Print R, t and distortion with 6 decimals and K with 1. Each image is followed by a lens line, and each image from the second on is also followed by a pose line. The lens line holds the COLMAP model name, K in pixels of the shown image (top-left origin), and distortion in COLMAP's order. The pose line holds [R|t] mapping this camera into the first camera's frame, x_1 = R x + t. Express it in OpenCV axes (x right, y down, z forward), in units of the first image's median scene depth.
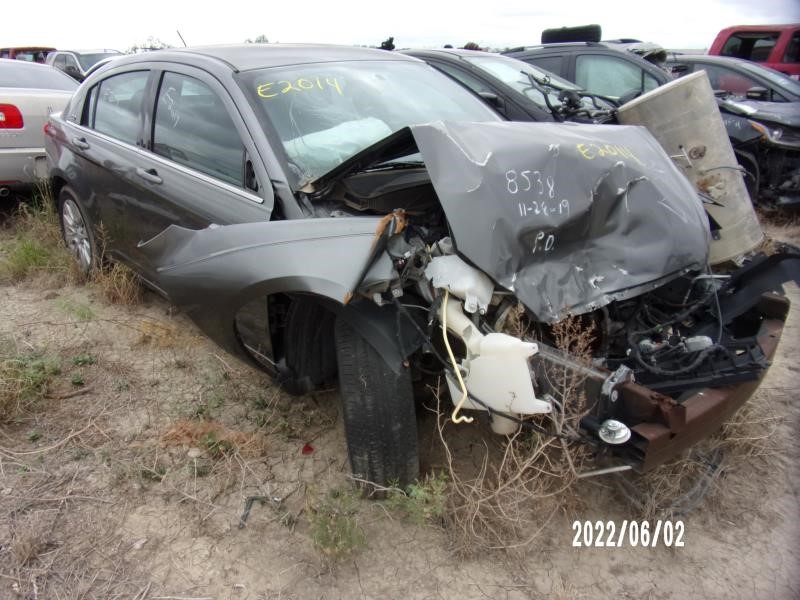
lens RADIAL K [[560.0, 0, 398.7], [0, 560.0, 298.7], [0, 0, 1]] dist [0.002989, 0.000546]
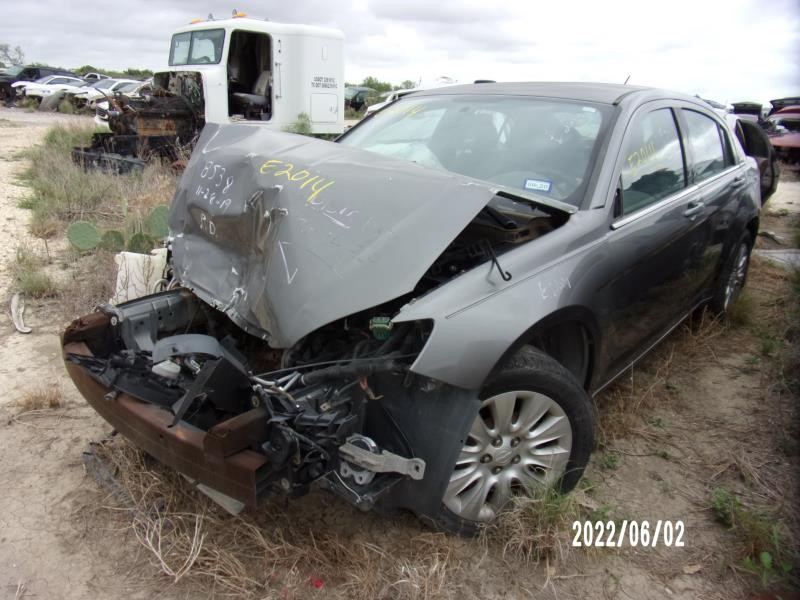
lens RADIAL K [[560.0, 0, 398.5], [0, 560.0, 301.0], [0, 0, 1]] dist [0.002989, 0.000546]
pose [[0.087152, 0.326650, -0.941119, 1.472815], [-0.419573, 0.868871, 0.262720, -0.443419], [0.903528, 0.371971, 0.212777, 1.160220]]
